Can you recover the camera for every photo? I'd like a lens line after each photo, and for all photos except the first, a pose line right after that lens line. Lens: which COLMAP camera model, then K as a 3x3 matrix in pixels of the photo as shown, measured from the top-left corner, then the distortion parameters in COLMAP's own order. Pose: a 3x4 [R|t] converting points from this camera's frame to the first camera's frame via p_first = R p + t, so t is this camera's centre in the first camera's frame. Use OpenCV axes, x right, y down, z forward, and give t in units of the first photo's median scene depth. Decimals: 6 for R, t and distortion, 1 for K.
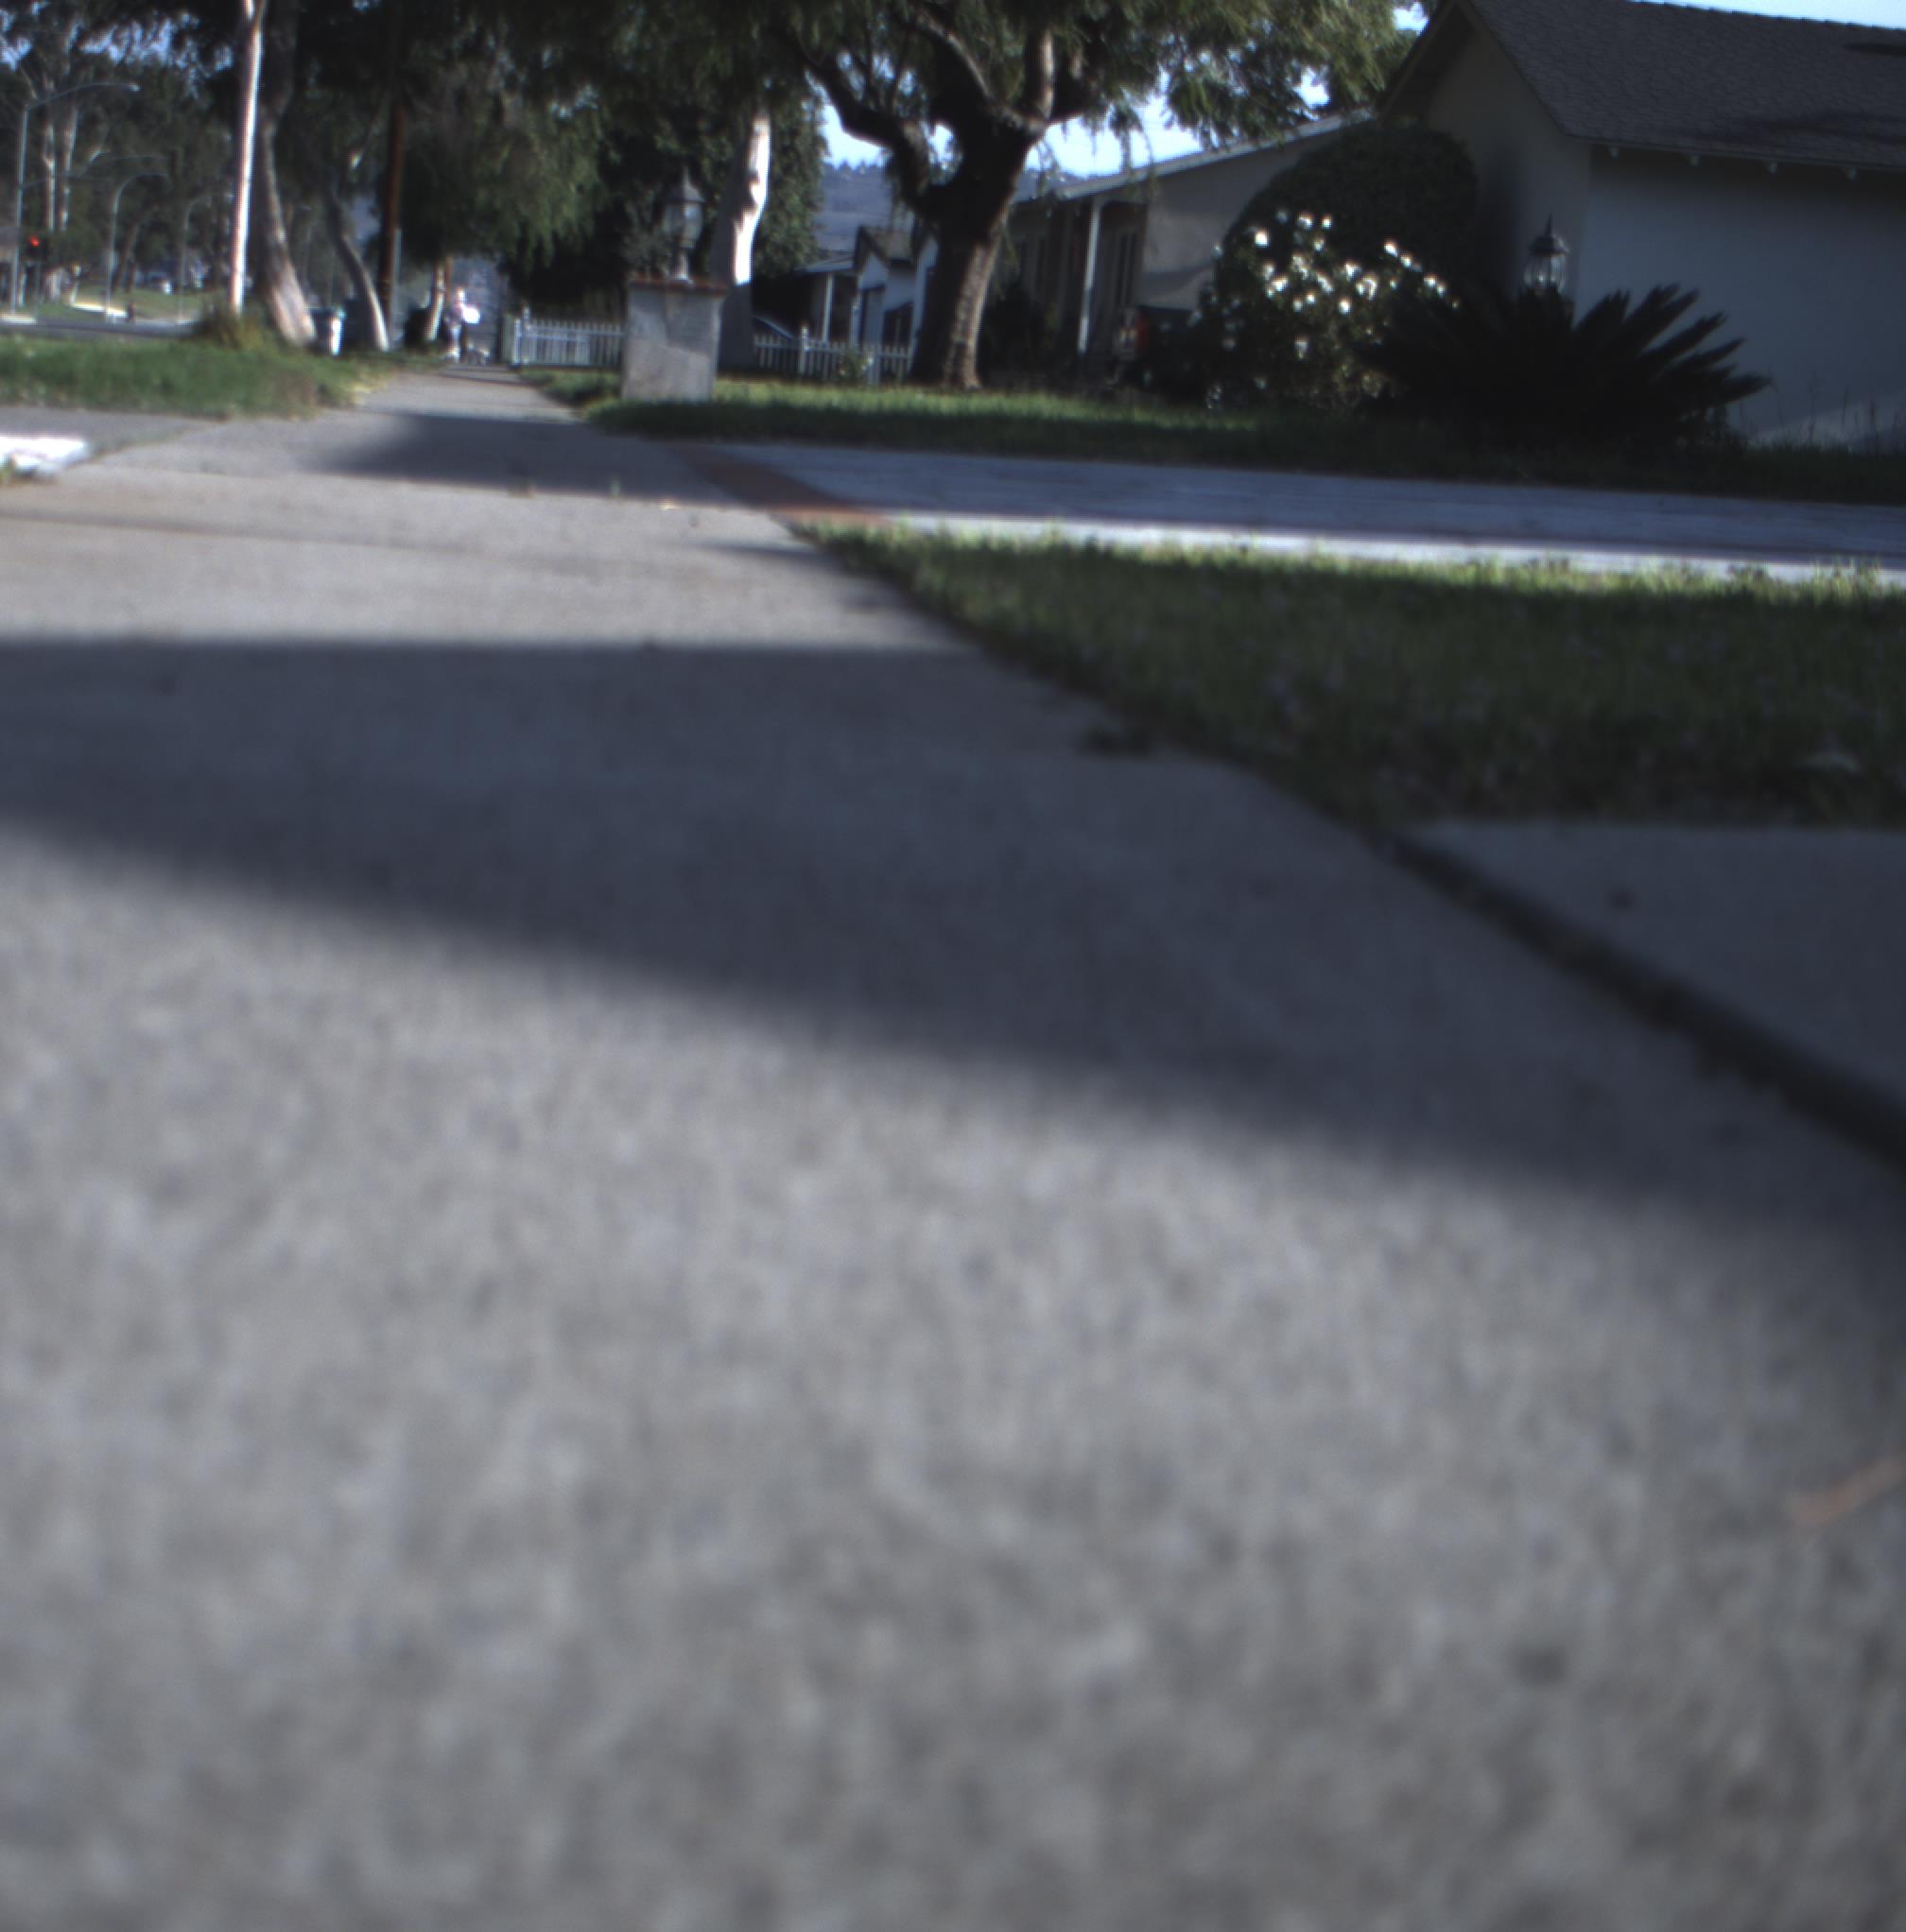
lens RADIAL K [[4238.5, 0, 755.6], [0, 4238.5, 966.3], [0, 0, 1]] dist [-0.199355, 0.914609]
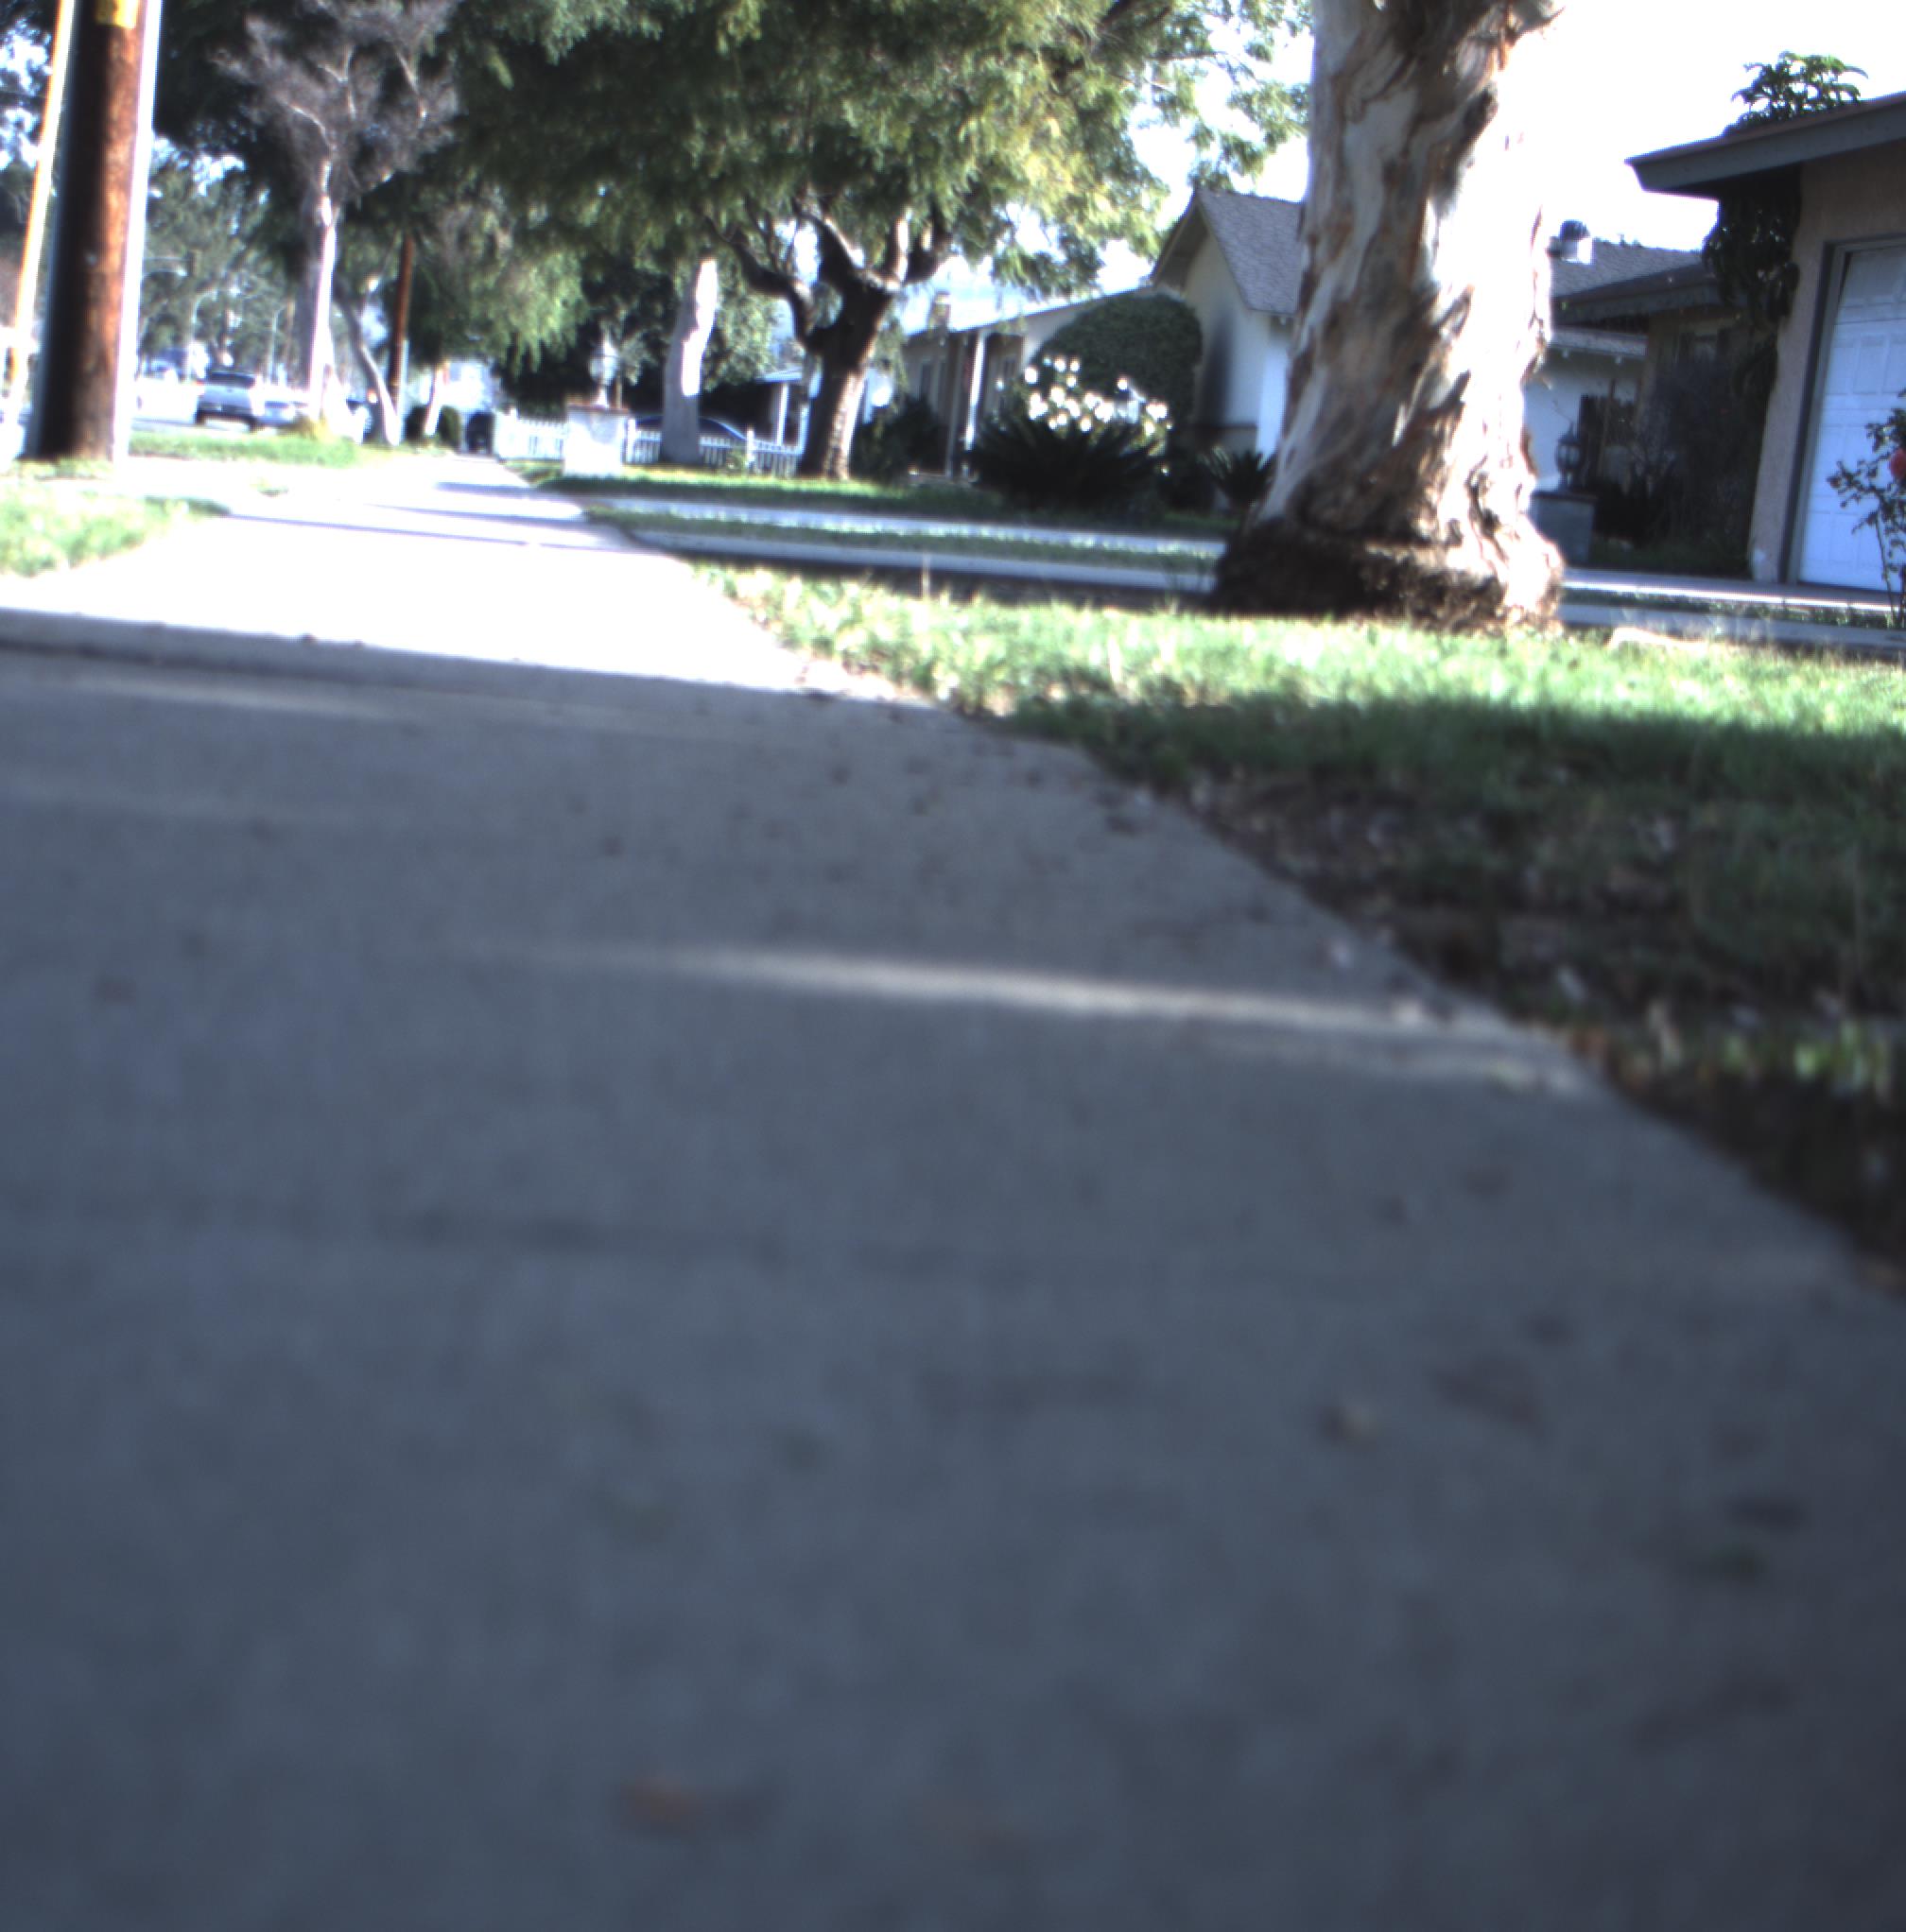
lens RADIAL K [[4238.5, 0, 755.6], [0, 4238.5, 966.3], [0, 0, 1]] dist [-0.199355, 0.914609]
pose [[0.999786, 0.020205, 0.004487, 0.012375], [-0.020095, 0.999527, -0.023272, 0.028233], [-0.004955, 0.023177, 0.999719, -0.194809]]
